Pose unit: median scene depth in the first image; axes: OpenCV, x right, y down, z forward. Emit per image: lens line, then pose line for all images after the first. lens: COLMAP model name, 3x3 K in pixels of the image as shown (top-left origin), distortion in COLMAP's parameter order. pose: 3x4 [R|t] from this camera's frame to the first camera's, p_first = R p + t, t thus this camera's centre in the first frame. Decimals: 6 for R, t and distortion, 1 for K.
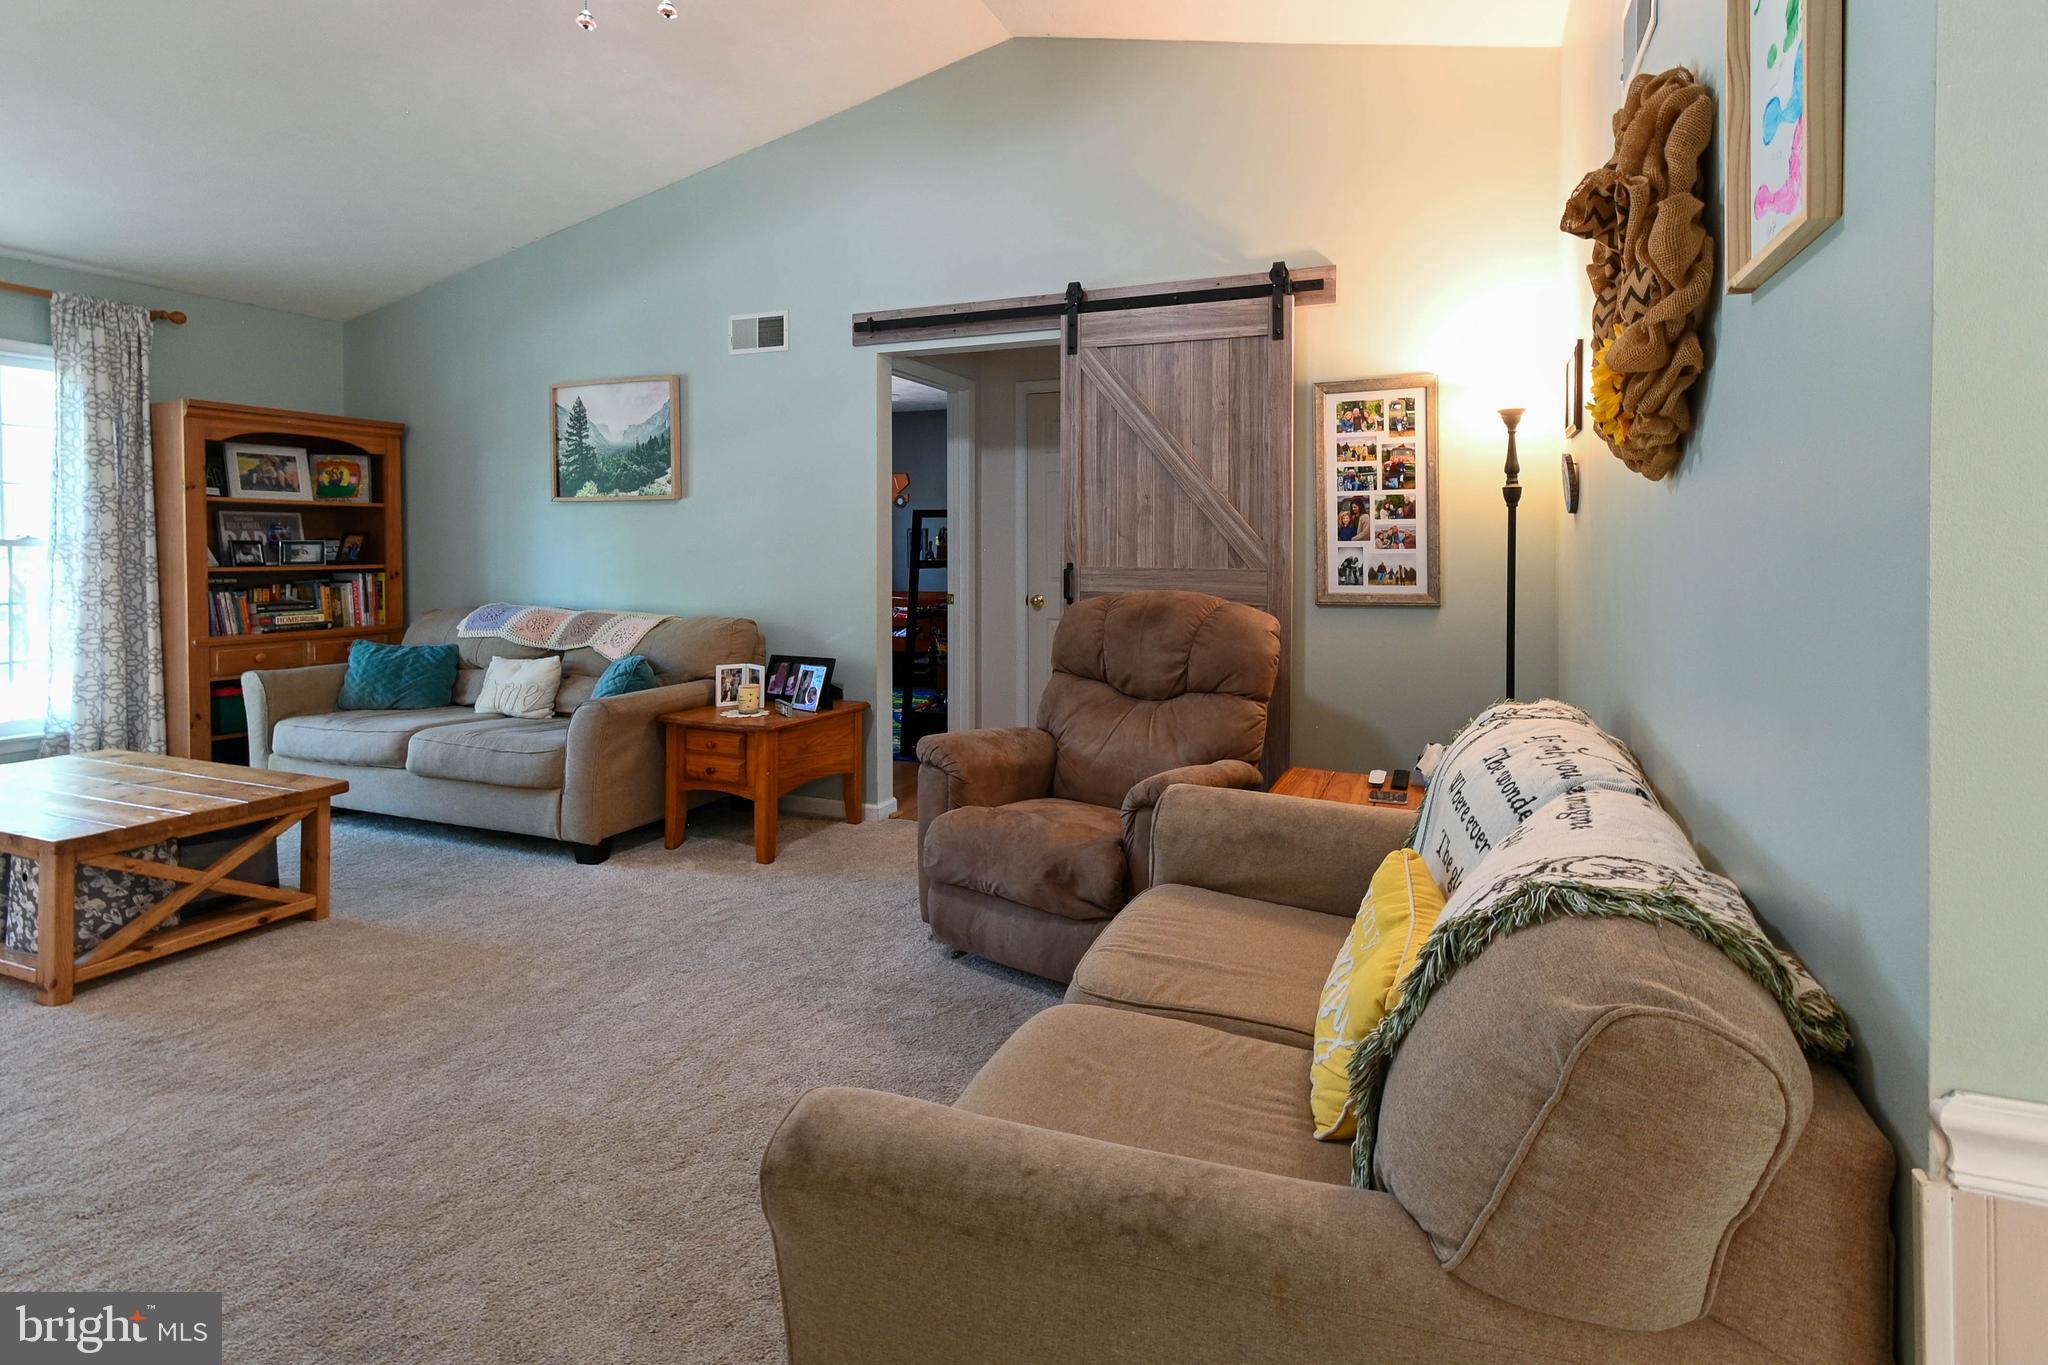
lens RADIAL K [[941.9, 0, 1125.2], [0, 941.9, 576.6], [0, 0, 1]] dist [-0.011615, 0.001951]
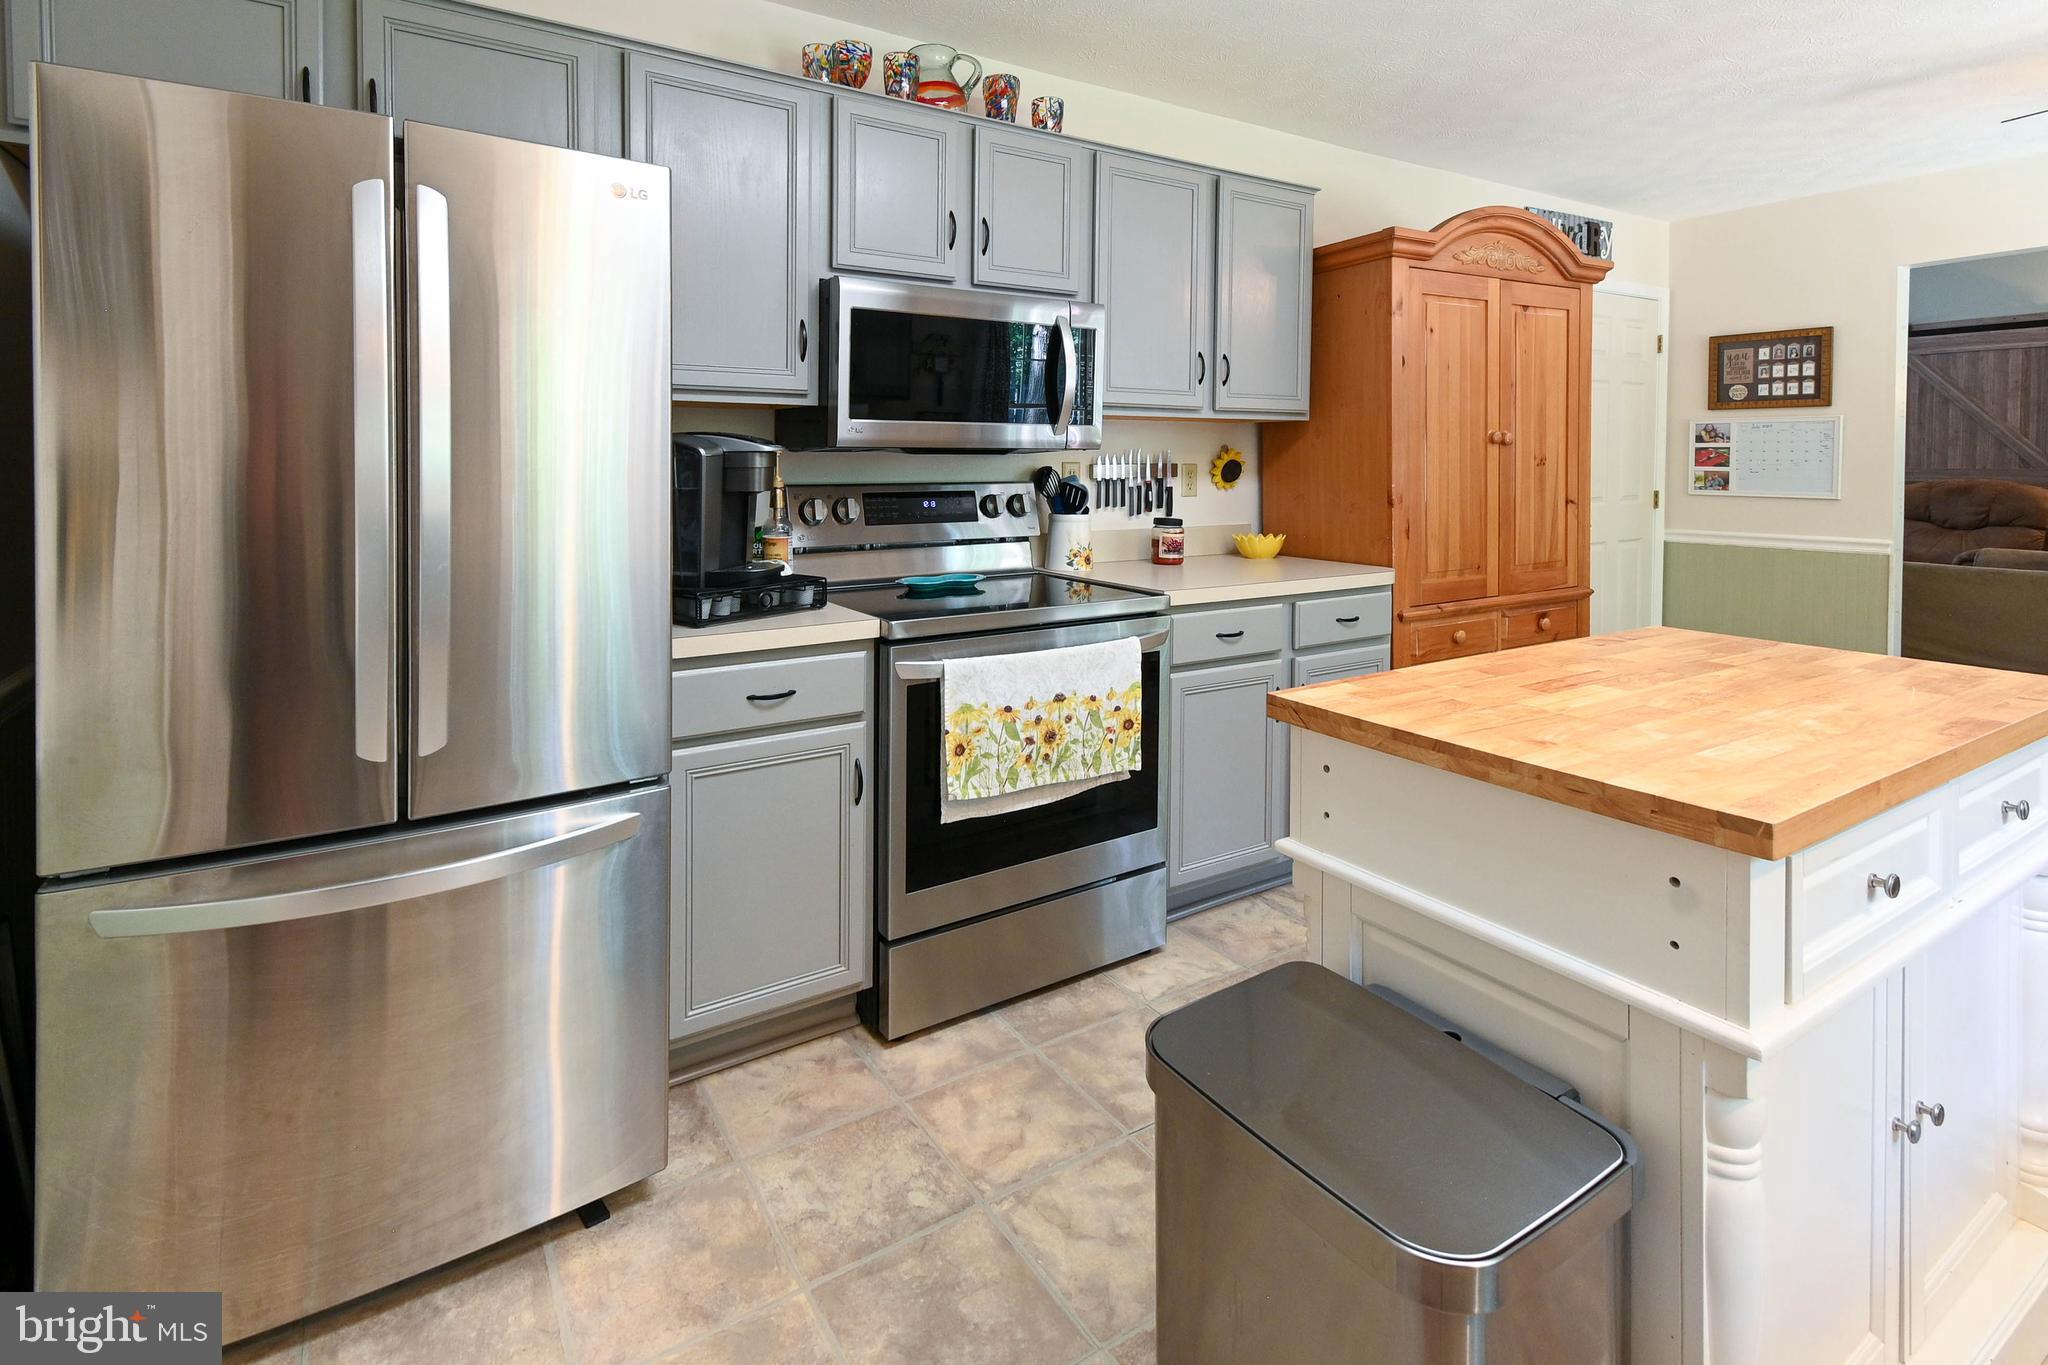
lens RADIAL K [[938.3, 0, 1001.6], [0, 938.3, 491.3], [0, 0, 1]] dist [0.013464, -0.001657]
pose [[0.771515, 0.020529, -0.635880, -0.252349], [-0.027800, 0.999612, -0.001458, 0.096731], [0.635604, 0.018802, 0.771786, -1.783219]]
